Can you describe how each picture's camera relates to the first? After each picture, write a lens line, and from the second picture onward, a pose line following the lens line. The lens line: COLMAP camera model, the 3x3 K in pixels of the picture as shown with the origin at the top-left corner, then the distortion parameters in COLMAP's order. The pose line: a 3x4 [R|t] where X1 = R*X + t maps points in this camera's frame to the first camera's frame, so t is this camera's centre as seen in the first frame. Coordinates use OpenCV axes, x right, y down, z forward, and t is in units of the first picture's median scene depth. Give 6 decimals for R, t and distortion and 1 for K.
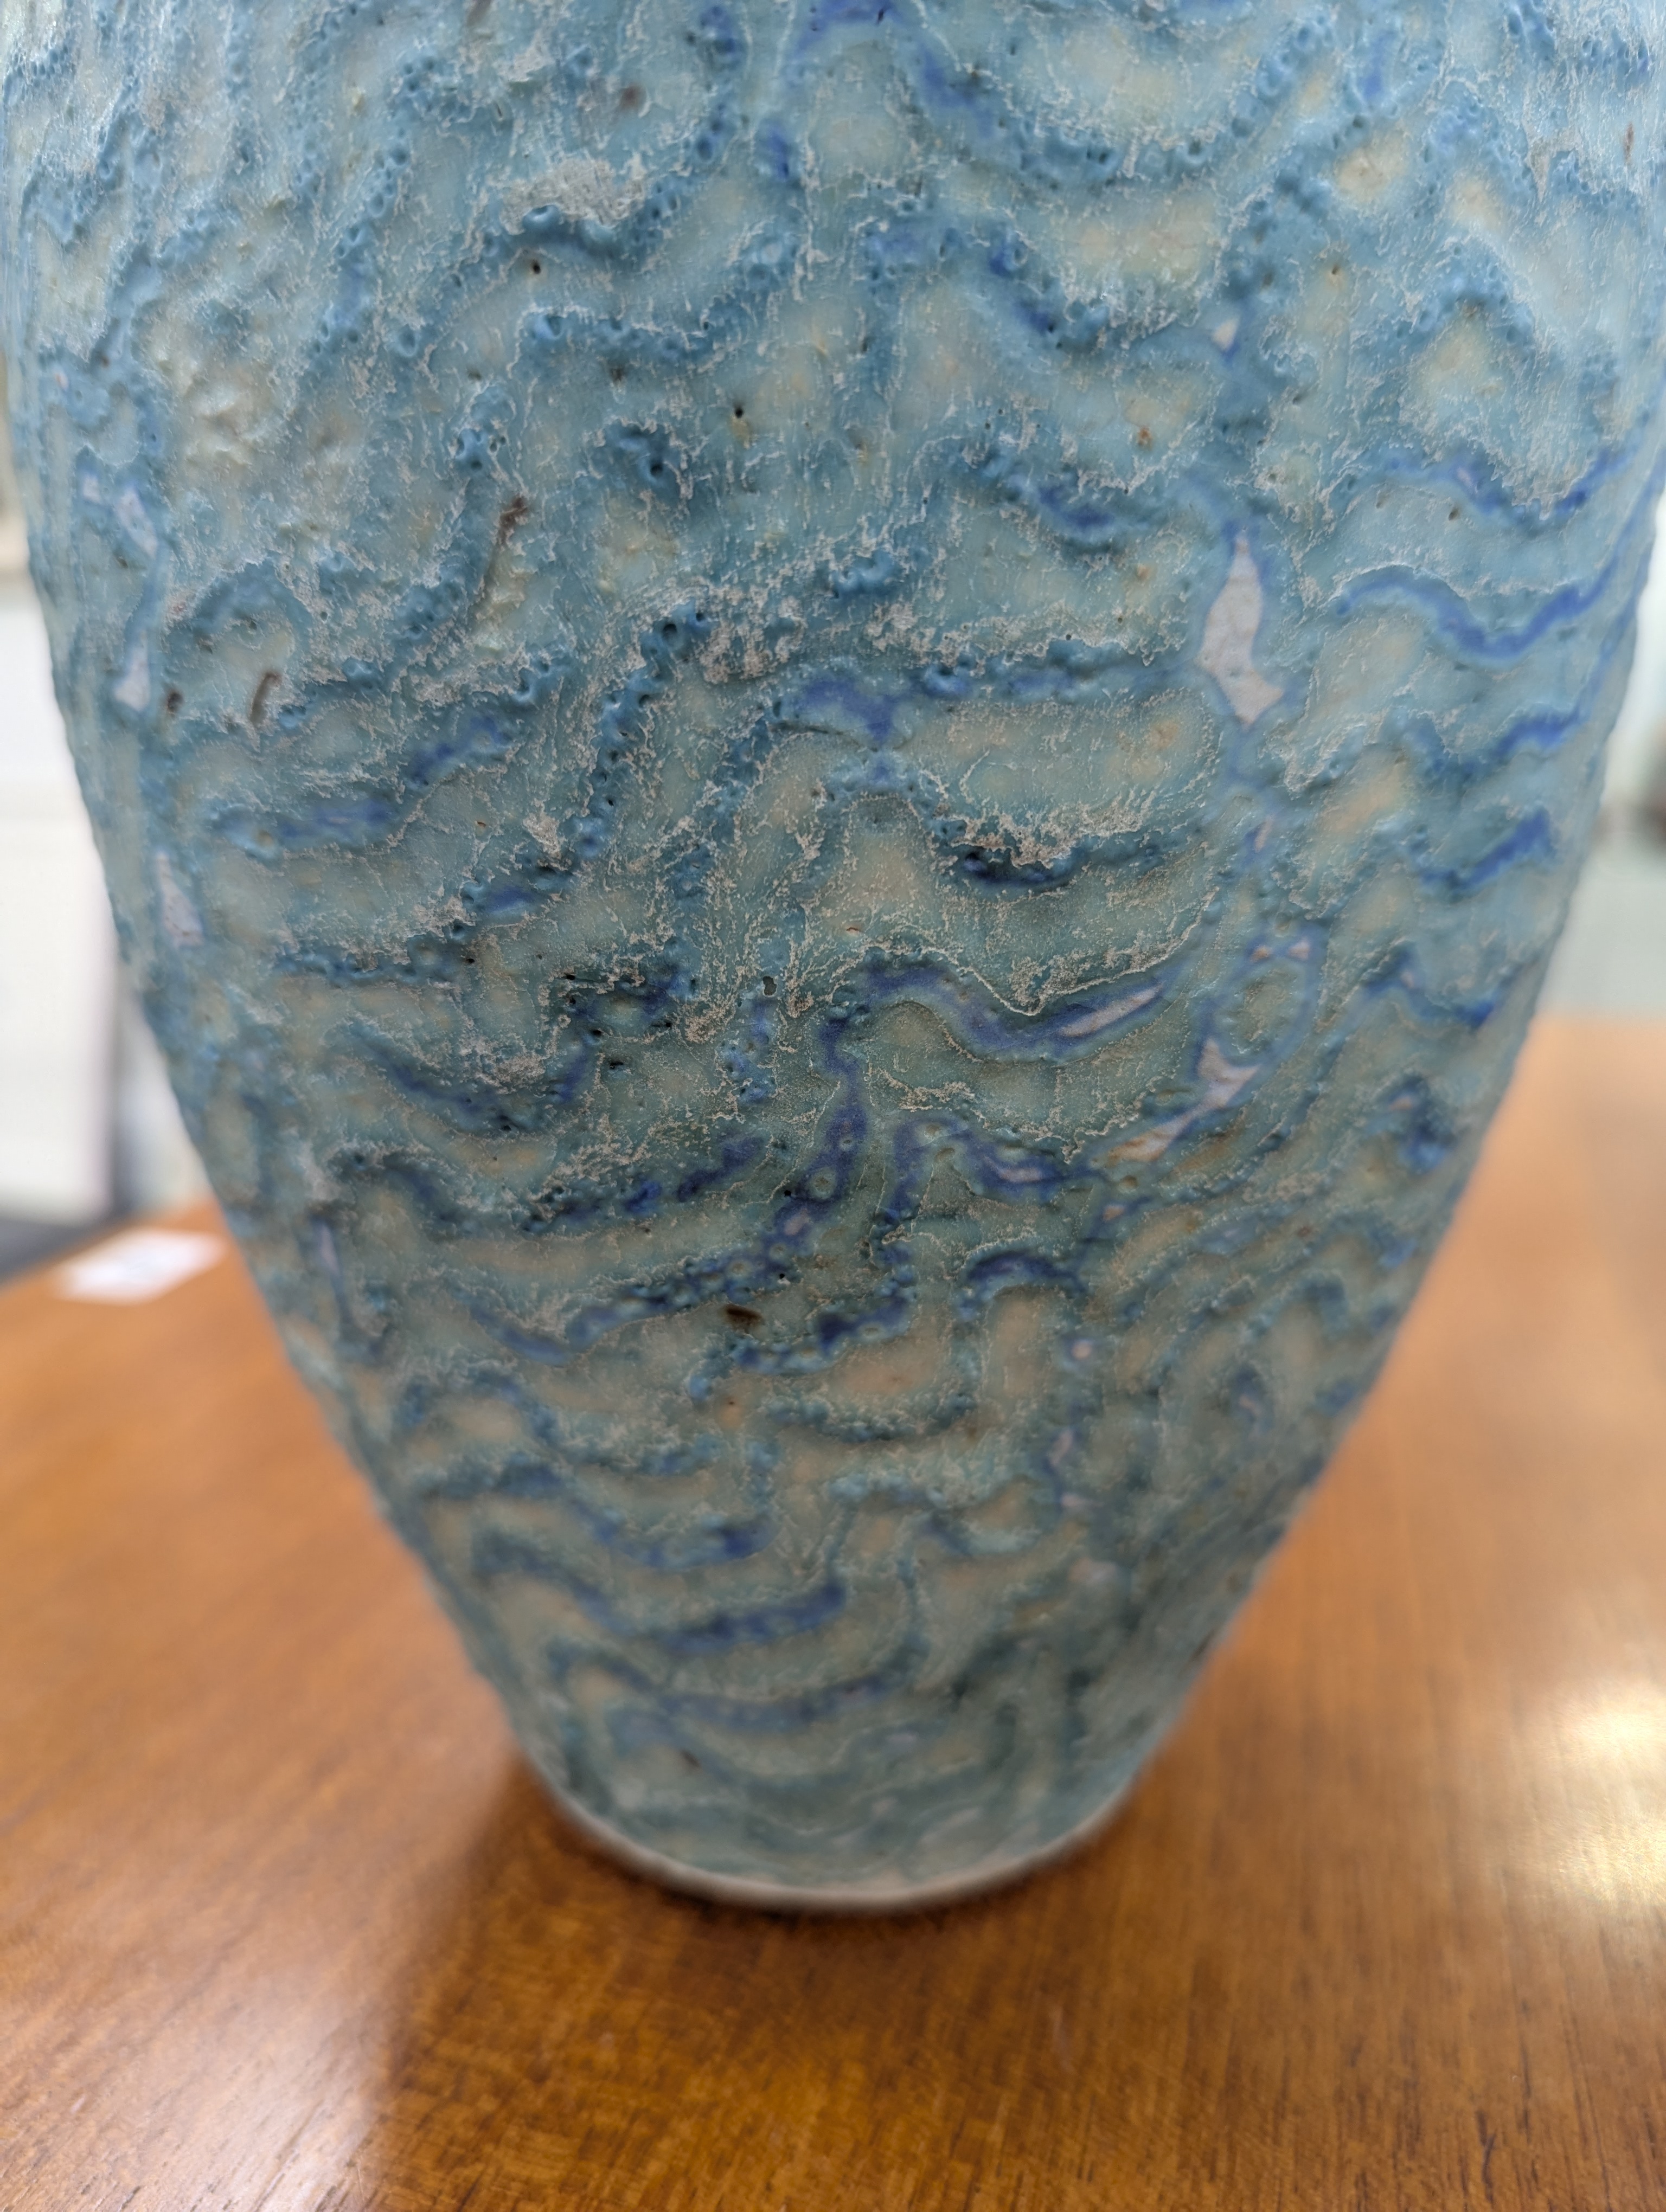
lens RADIAL K [[1796.9, 0, 833.0], [0, 1796.9, 1106.0], [0, 0, 1]] dist [-0.070469, -0.000626]
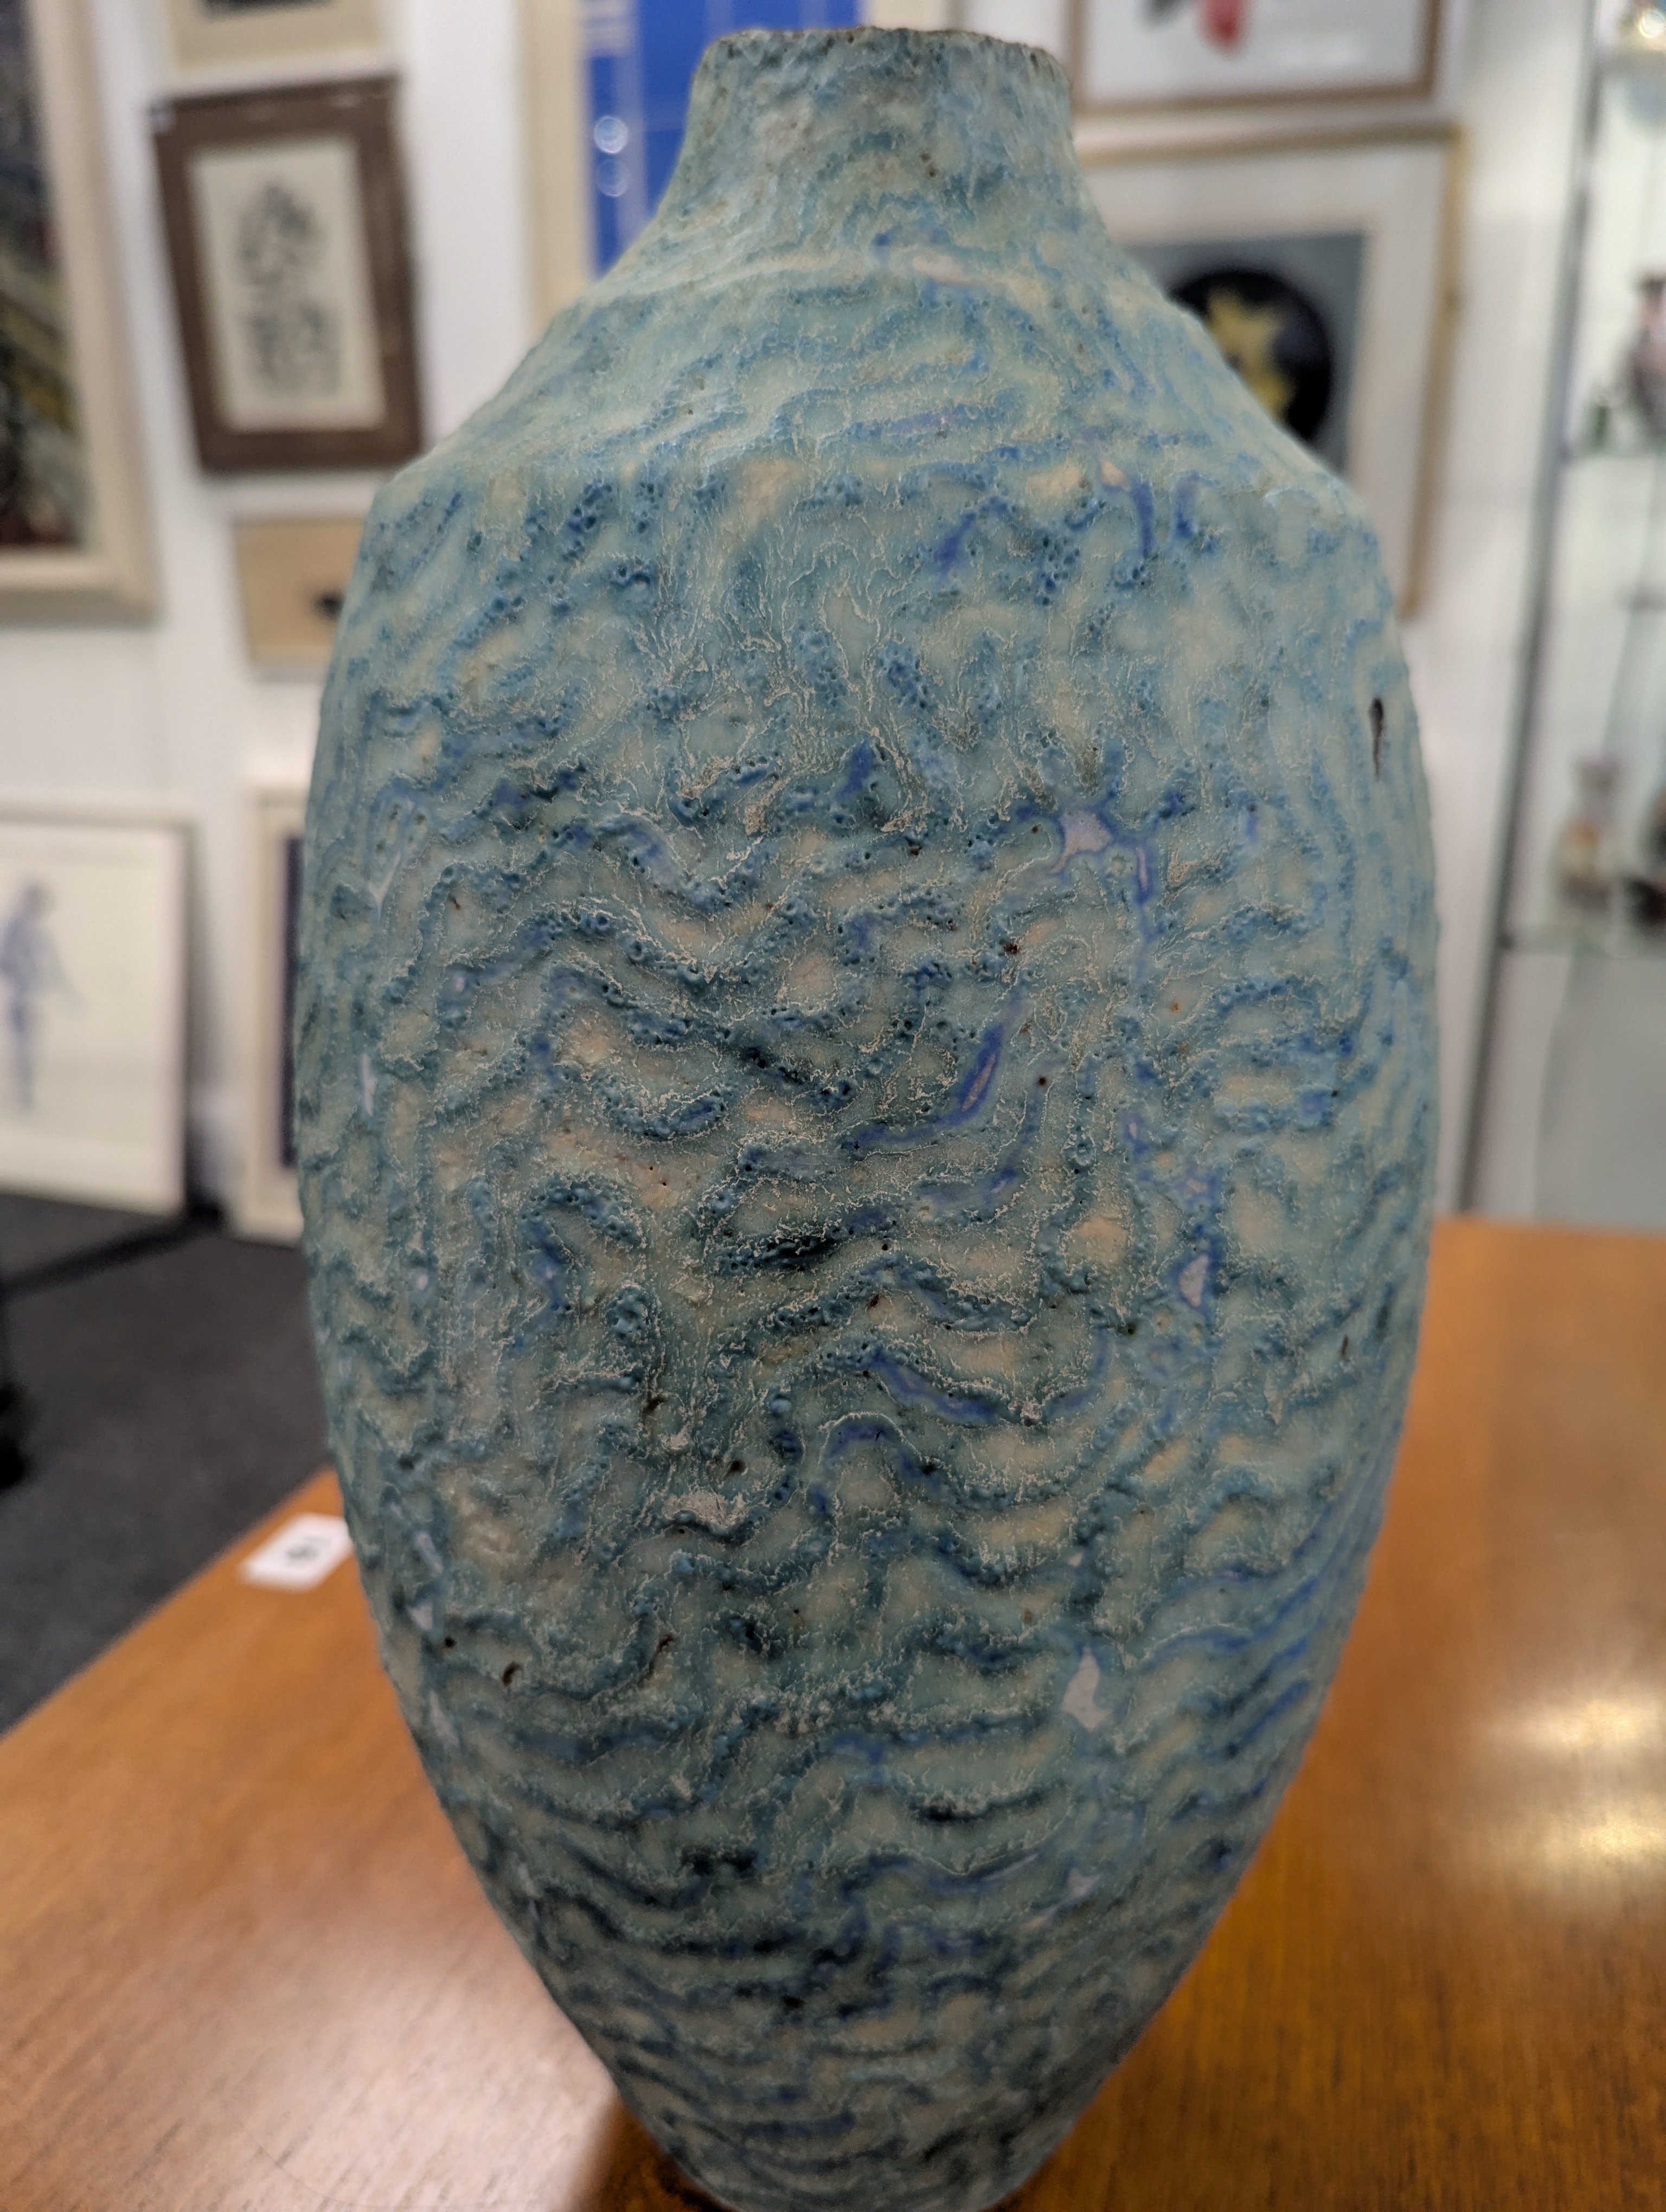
lens RADIAL K [[1700.0, 0, 862.1], [0, 1700.0, 1109.4], [0, 0, 1]] dist [-0.009784, 0.001236]
pose [[0.999899, 0.011975, -0.007640, 0.018008], [-0.011692, 0.999280, 0.036088, -0.896885], [0.008067, -0.035995, 0.999319, -0.630163]]
